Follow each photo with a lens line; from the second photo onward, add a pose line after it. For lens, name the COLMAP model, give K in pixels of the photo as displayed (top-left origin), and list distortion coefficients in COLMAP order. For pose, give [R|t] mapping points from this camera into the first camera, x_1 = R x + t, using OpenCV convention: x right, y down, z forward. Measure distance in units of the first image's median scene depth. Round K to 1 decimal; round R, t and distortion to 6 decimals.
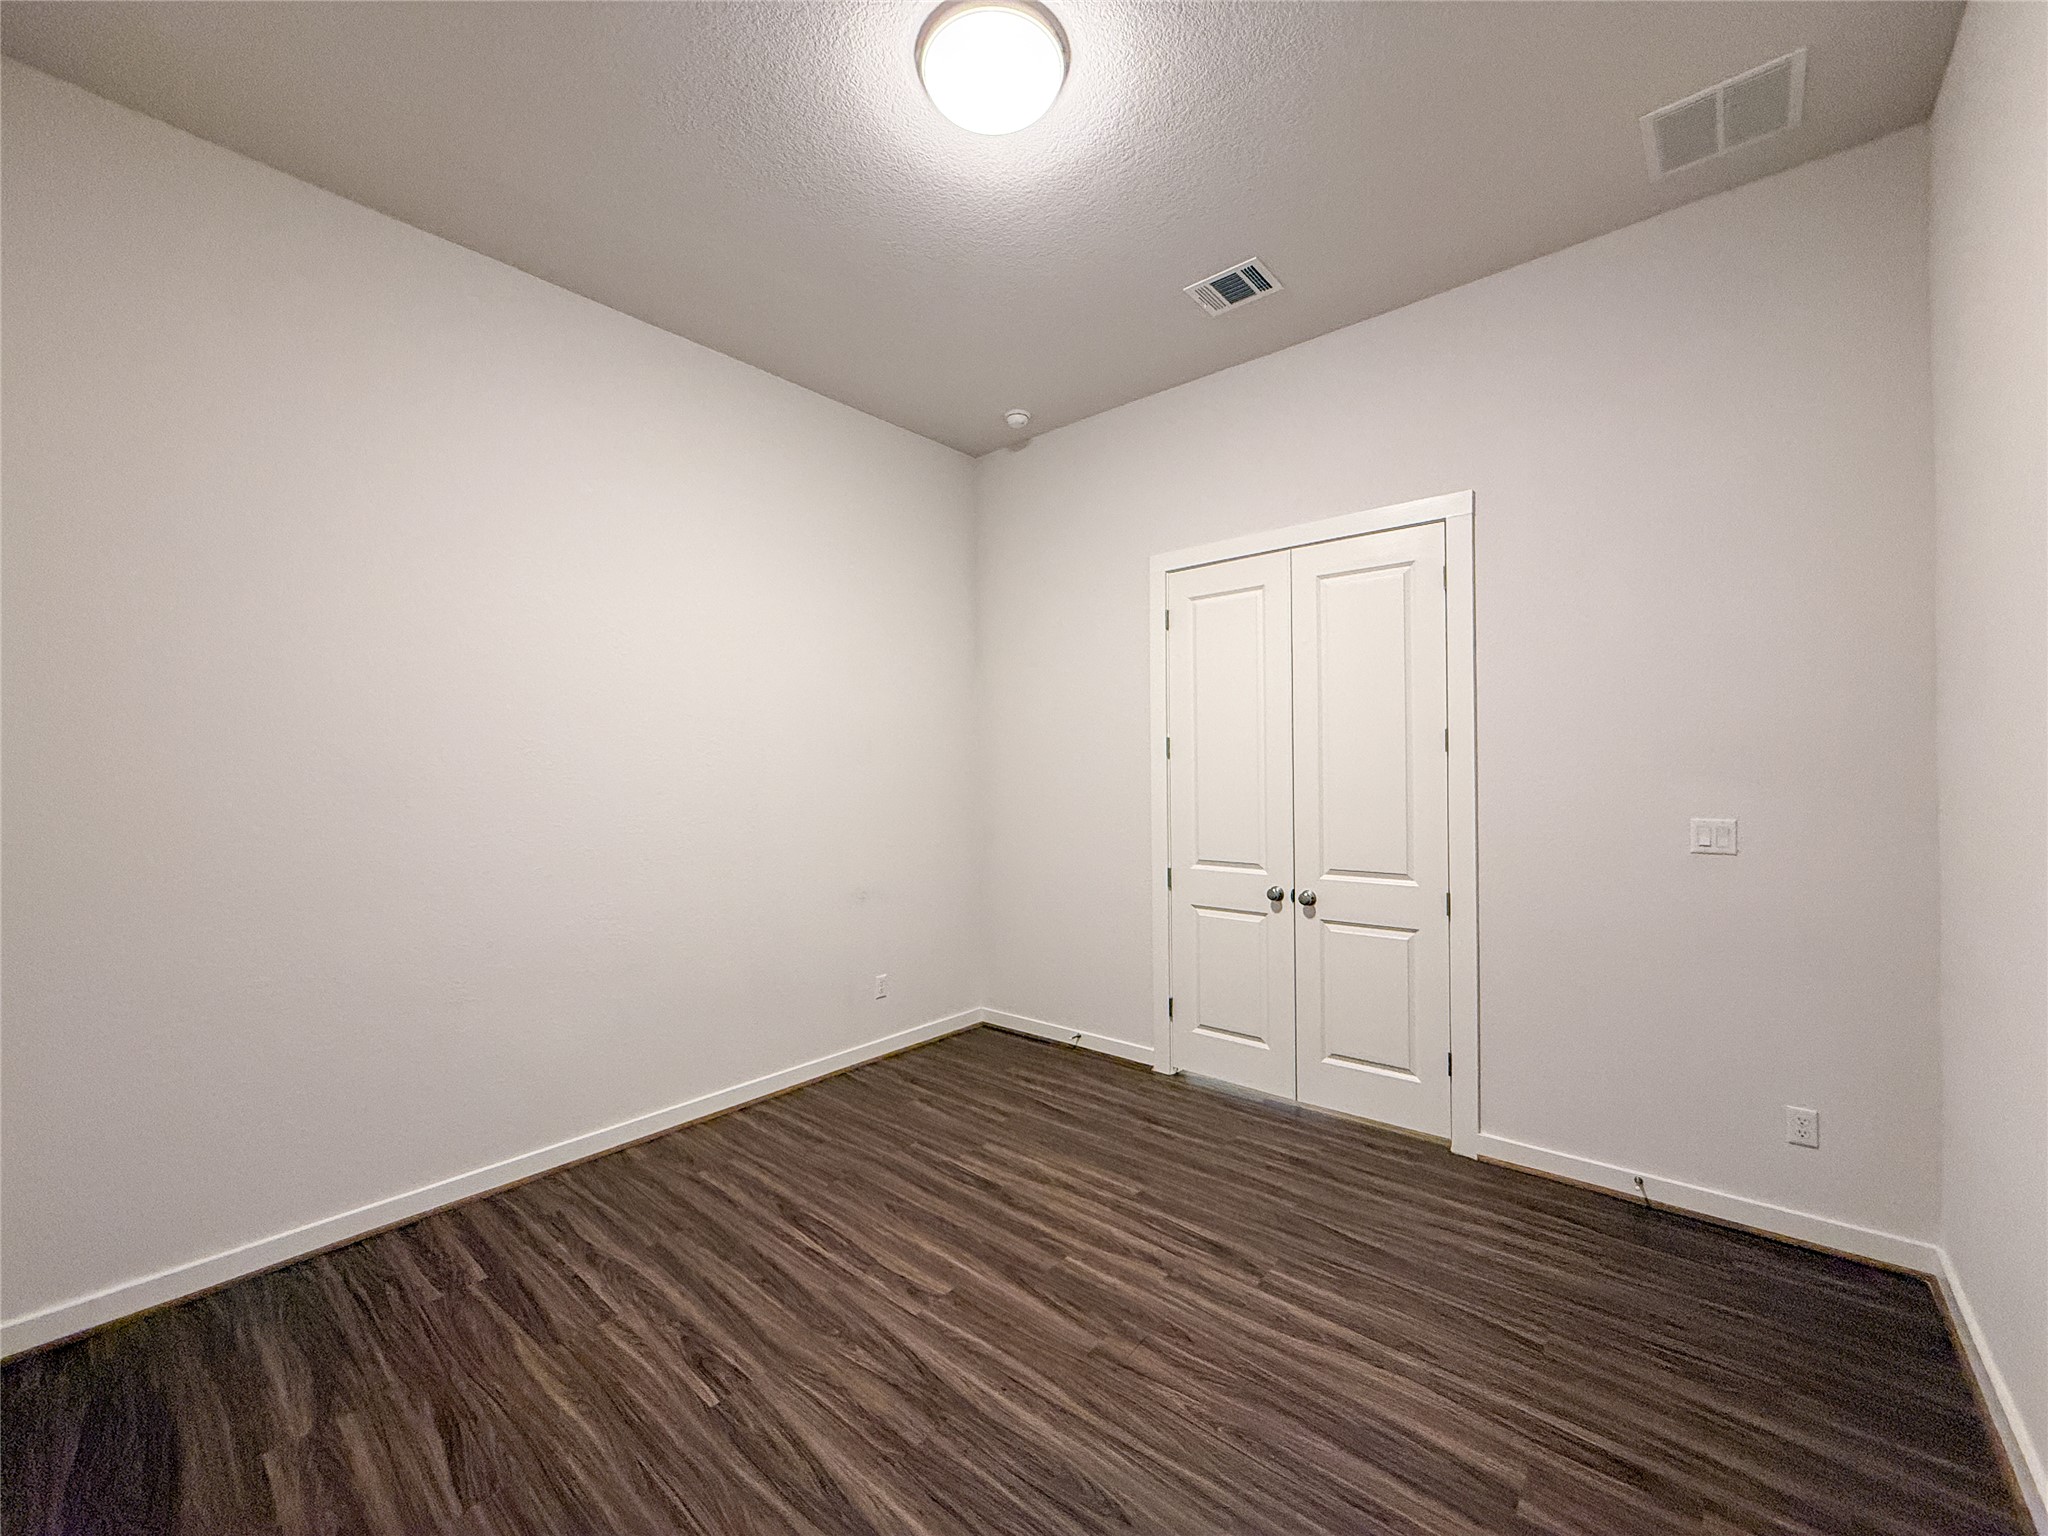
lens RADIAL K [[819.8, 0, 1020.9], [0, 819.8, 770.8], [0, 0, 1]] dist [-0.000095, -0.000388]
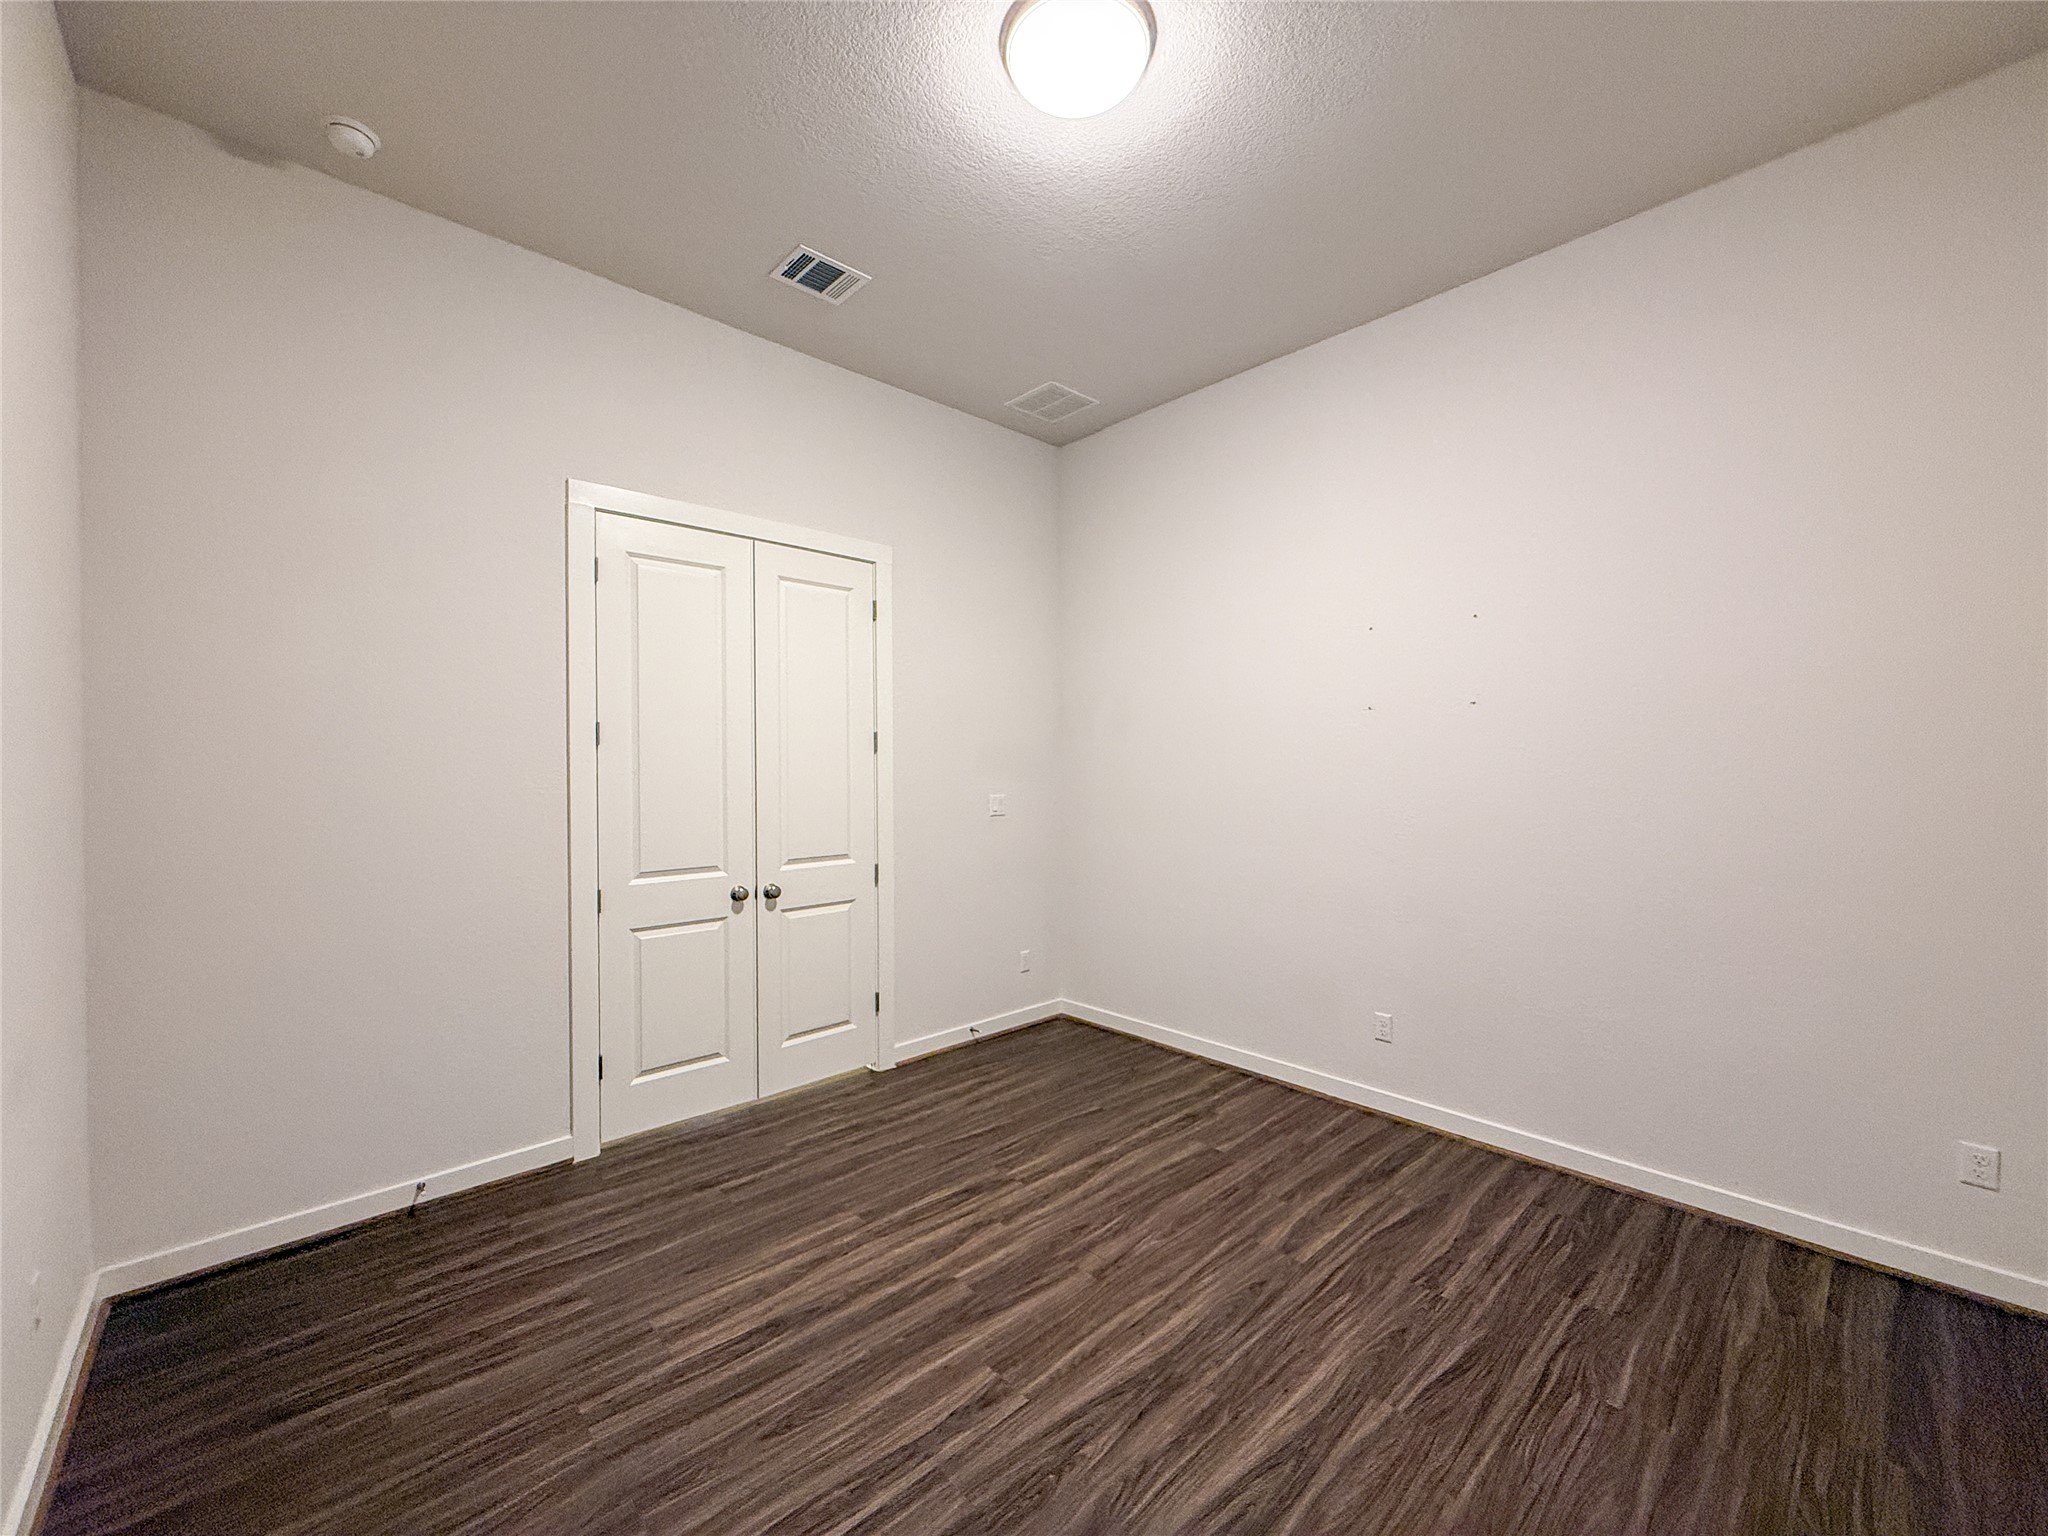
lens RADIAL K [[819.8, 0, 1020.9], [0, 819.8, 770.8], [0, 0, 1]] dist [-0.000095, -0.000388]
pose [[0.104975, 0.001350, 0.994474, -0.813894], [0.002443, 0.999996, -0.001615, 0.011608], [-0.994472, 0.002599, 0.104971, 0.766467]]
